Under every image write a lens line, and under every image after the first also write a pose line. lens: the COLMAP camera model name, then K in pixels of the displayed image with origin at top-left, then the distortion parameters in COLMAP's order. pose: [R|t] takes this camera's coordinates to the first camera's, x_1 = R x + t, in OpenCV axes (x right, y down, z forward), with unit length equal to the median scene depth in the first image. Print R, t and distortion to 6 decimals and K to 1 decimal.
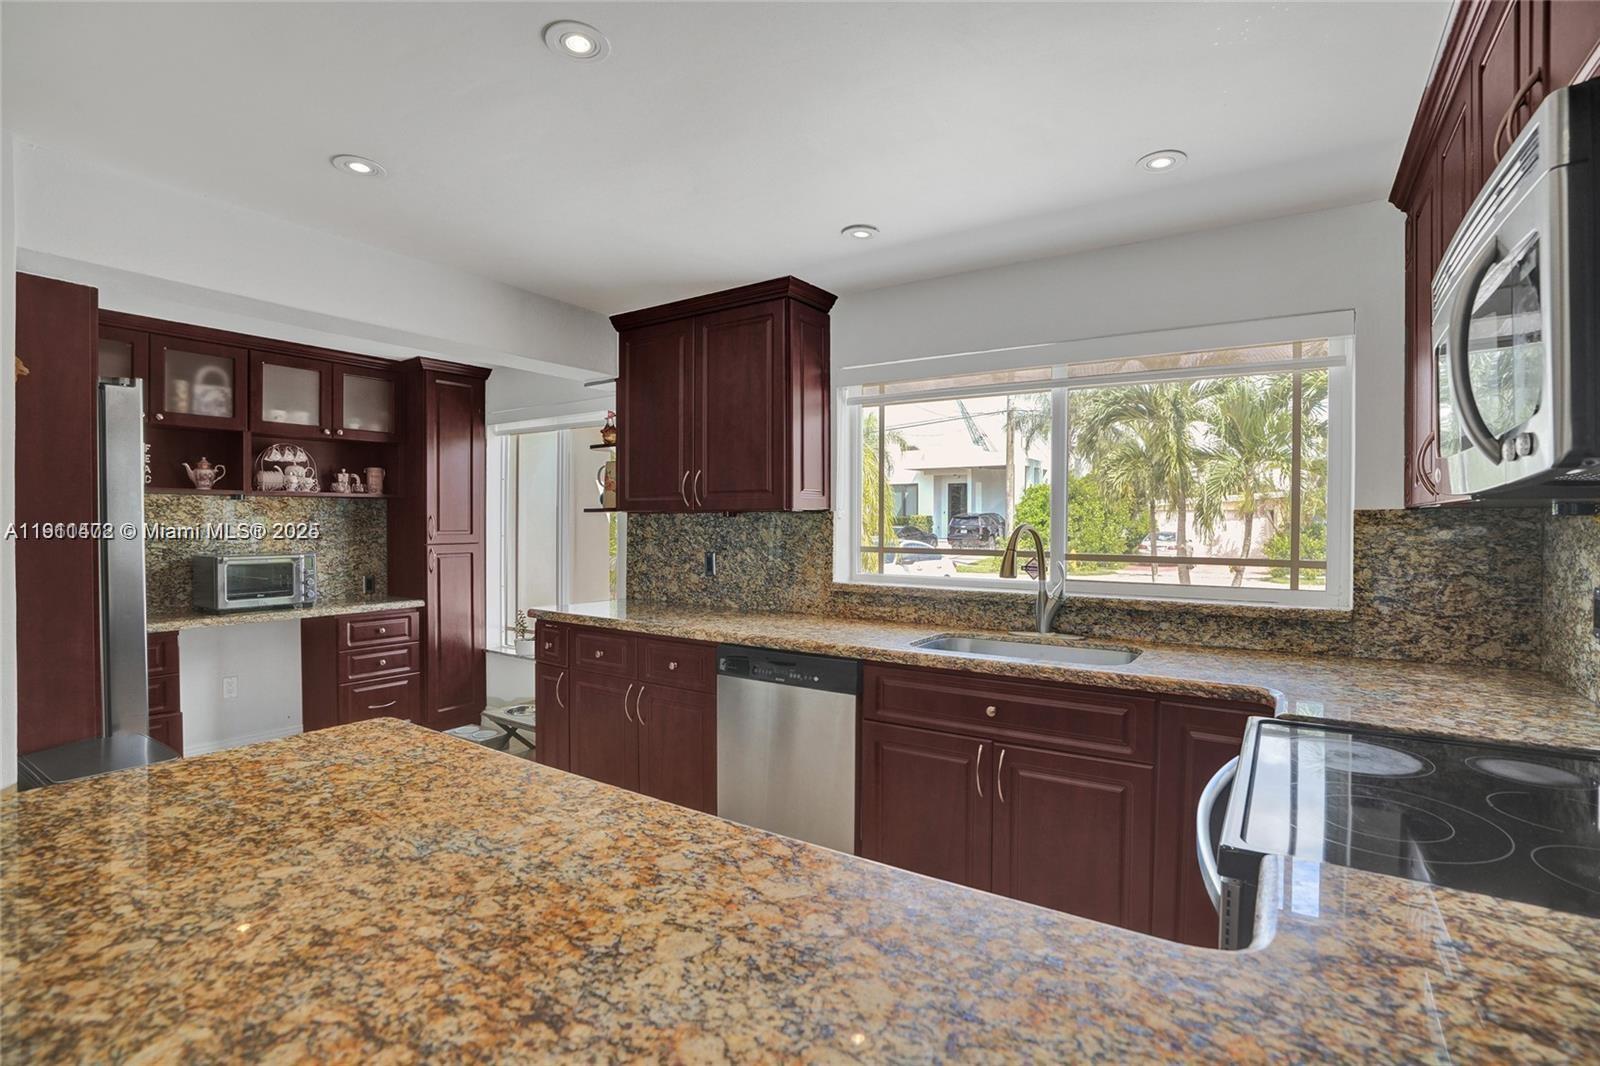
lens RADIAL K [[736.5, 0, 808.1], [0, 736.5, 531.7], [0, 0, 1]] dist [-0.059719, 0.017889]
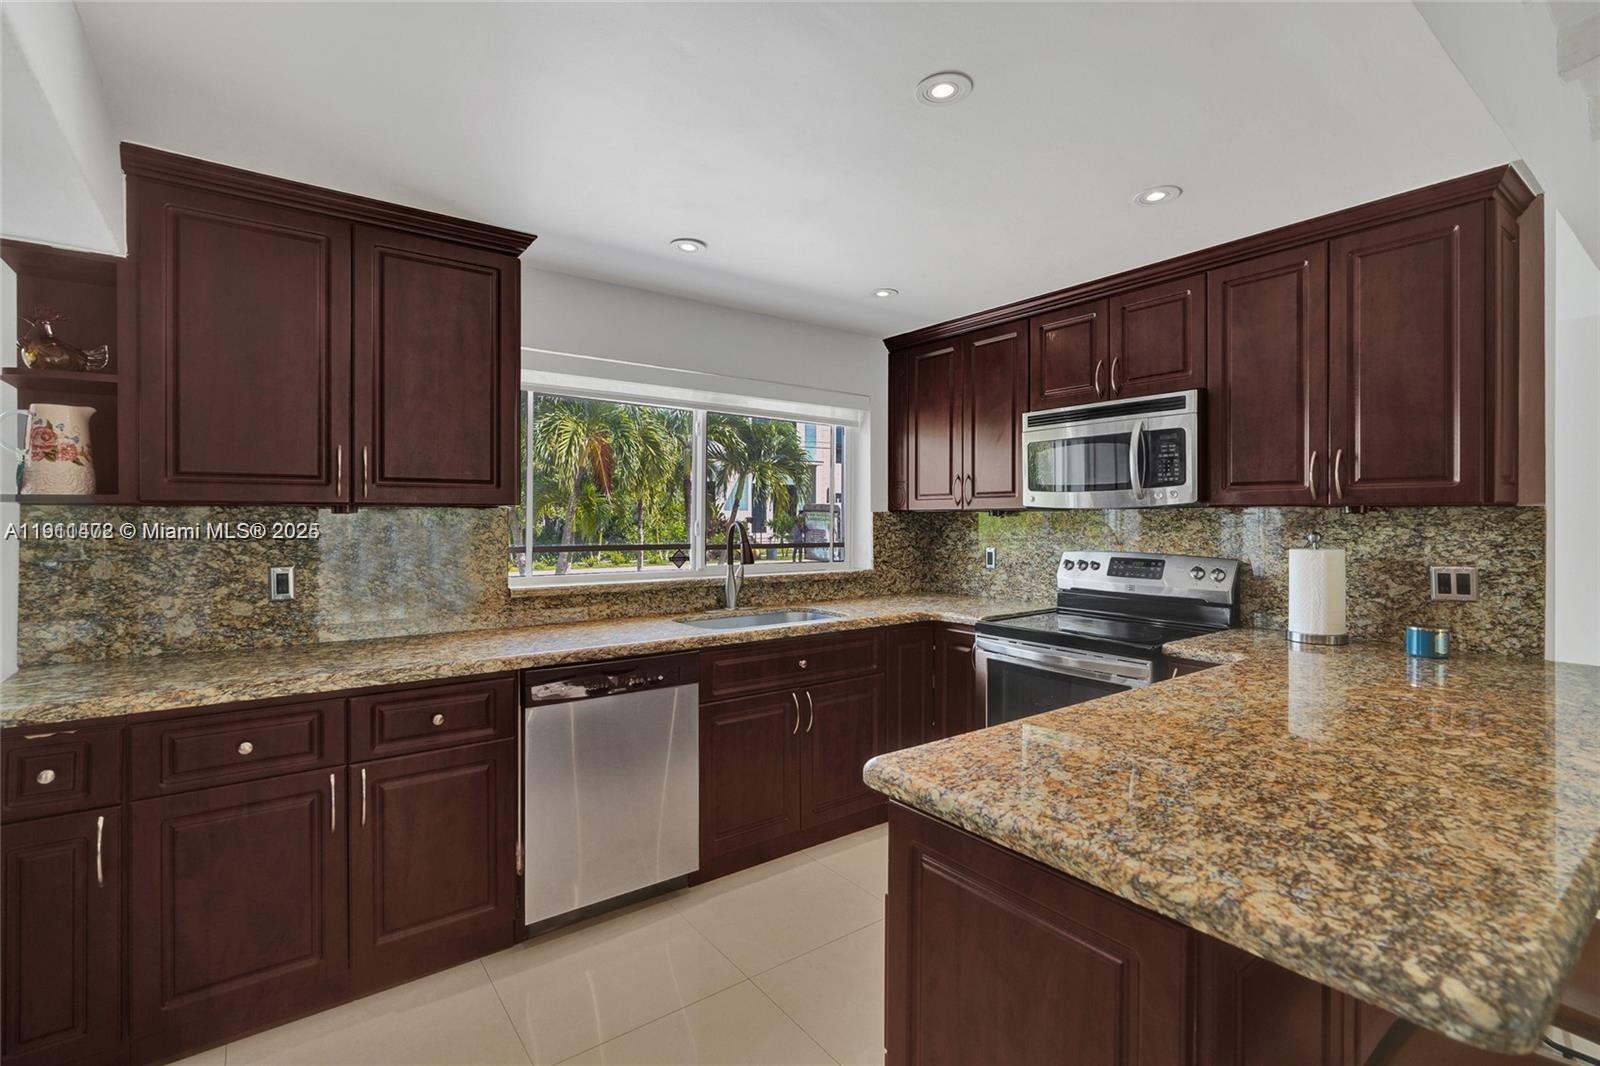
lens RADIAL K [[728.6, 0, 807.1], [0, 728.6, 519.2], [0, 0, 1]] dist [-0.003466, -0.000170]
pose [[0.339096, -0.003423, 0.940746, -1.736897], [0.010457, 0.999945, -0.000131, -0.026712], [-0.940694, 0.009882, 0.339113, 0.969056]]
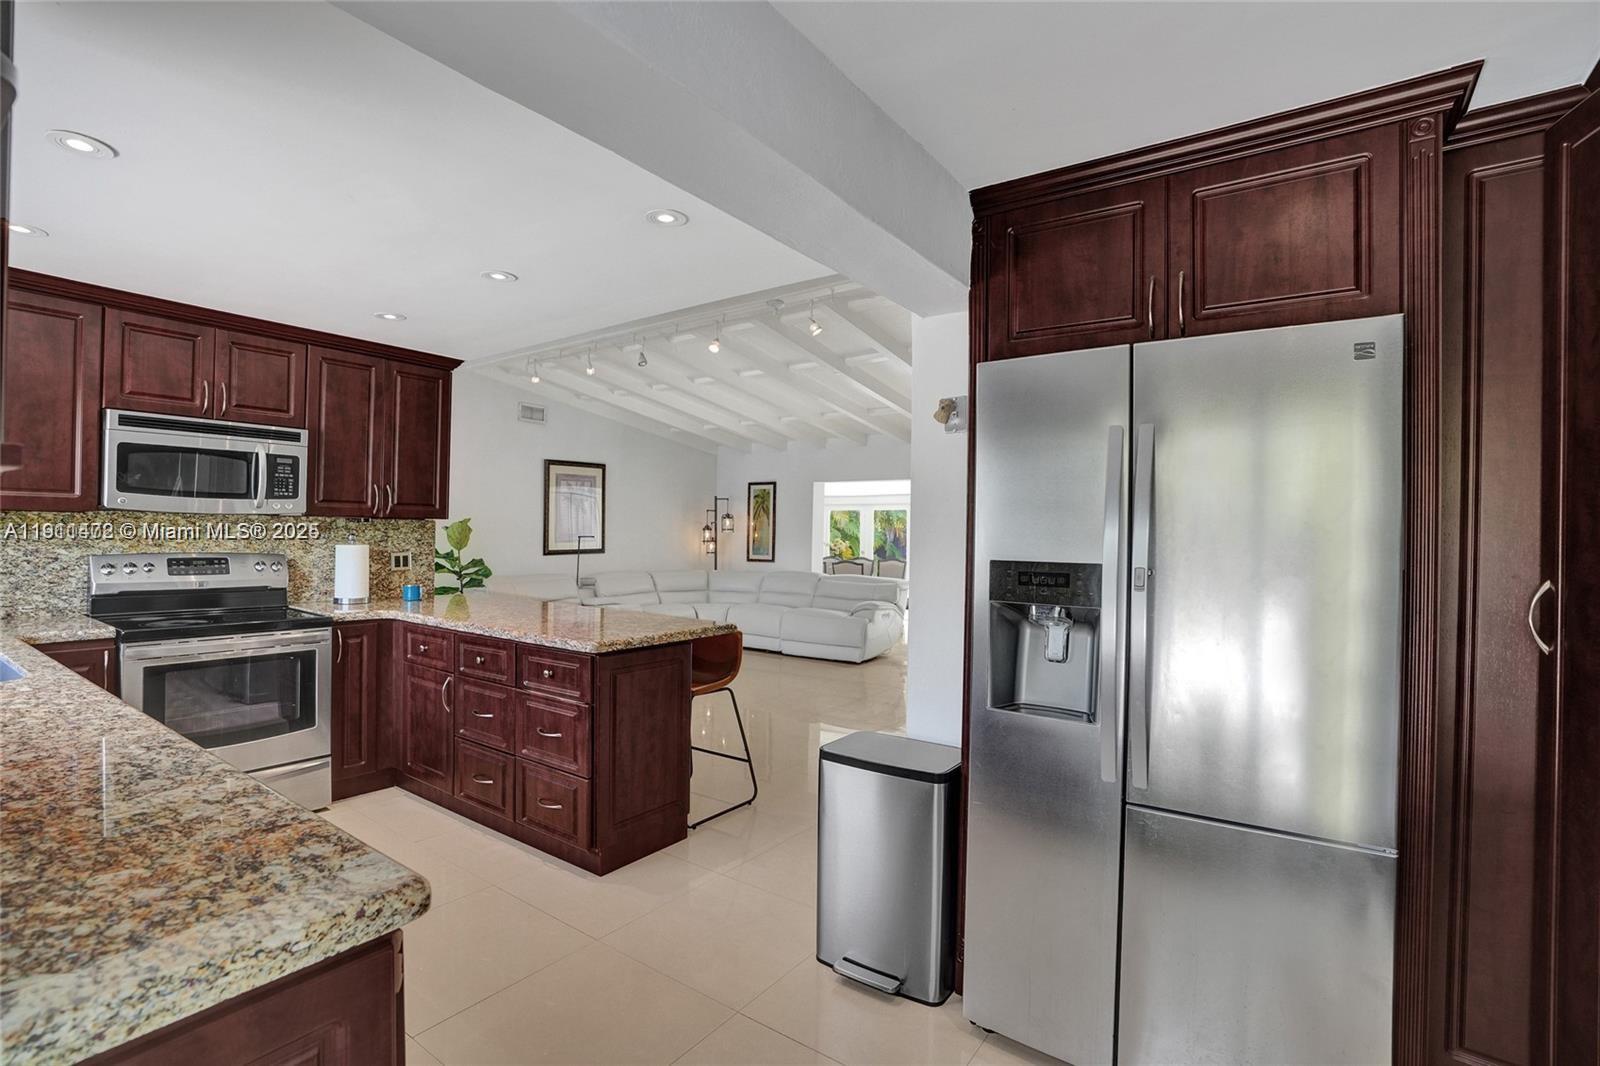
lens RADIAL K [[739.7, 0, 792.6], [0, 739.7, 529.0], [0, 0, 1]] dist [-0.053635, 0.023321]
pose [[-0.998193, -0.019359, 0.056878, -1.452346], [-0.019107, 0.999805, 0.004974, -0.050039], [-0.056963, 0.003878, -0.998369, 3.443077]]
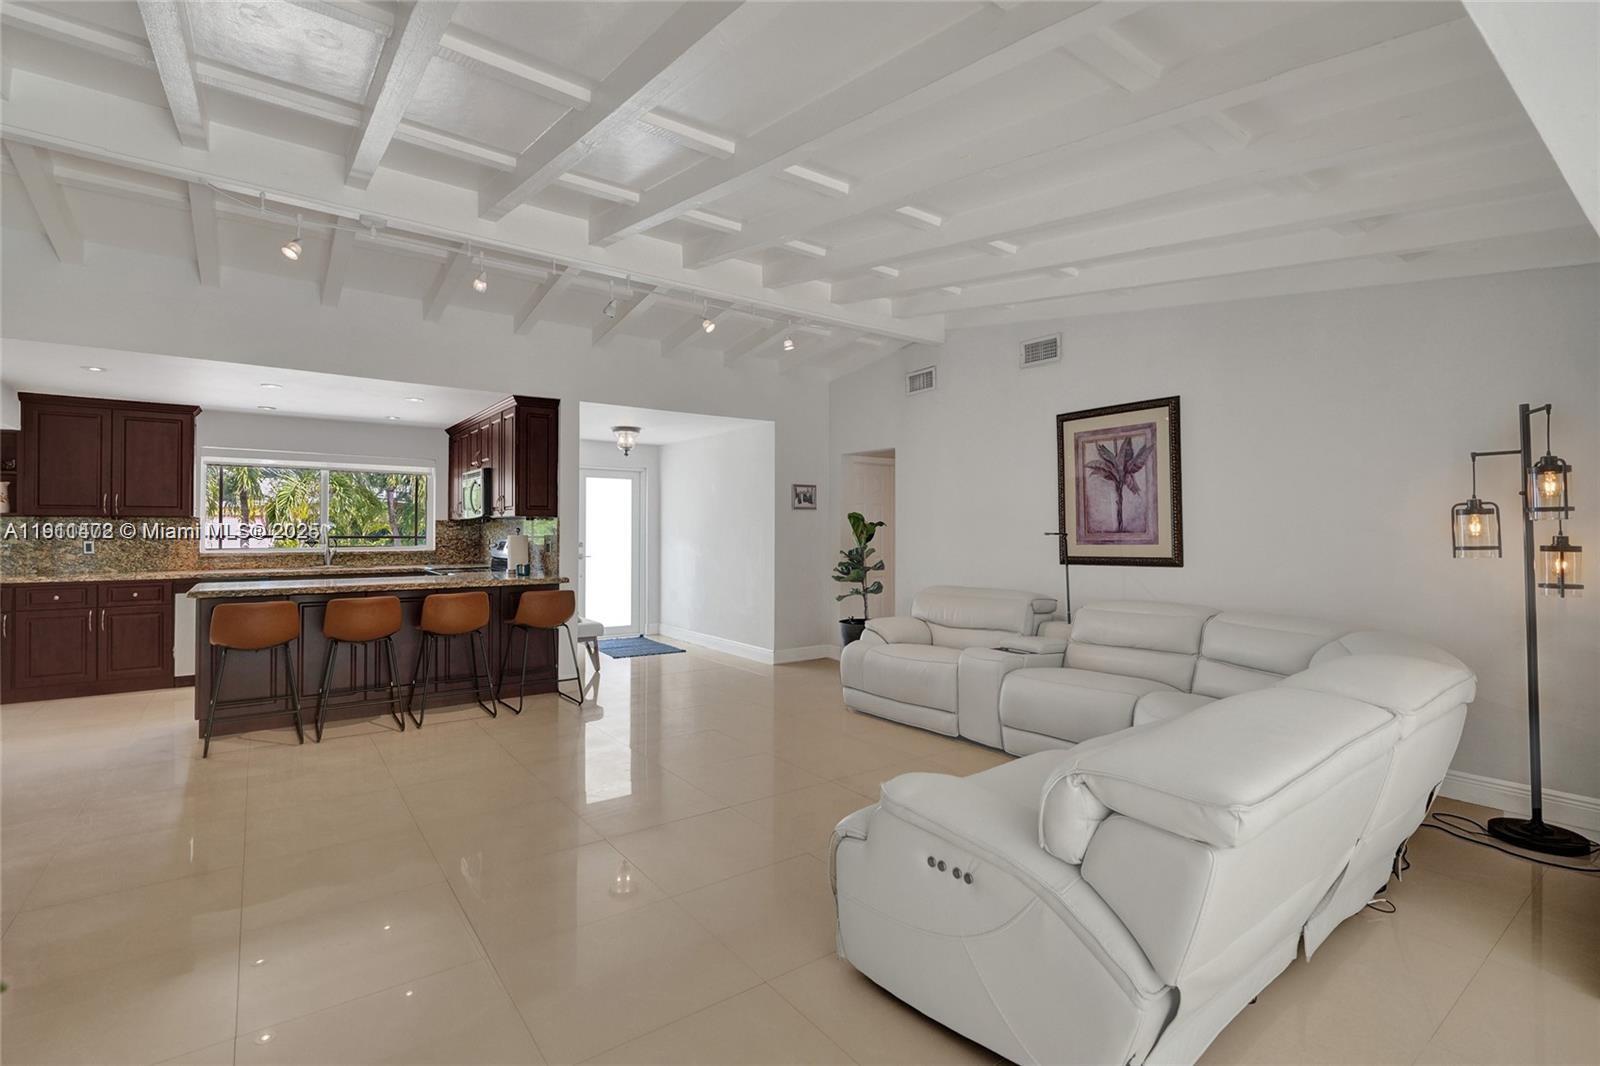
lens RADIAL K [[729.5, 0, 806.6], [0, 729.5, 526.3], [0, 0, 1]] dist [-0.001929, -0.000263]
pose [[0.337192, 0.001690, 0.941435, -3.358545], [0.008966, 0.999947, -0.005006, 0.054752], [-0.941393, 0.010129, 0.337159, -3.227484]]
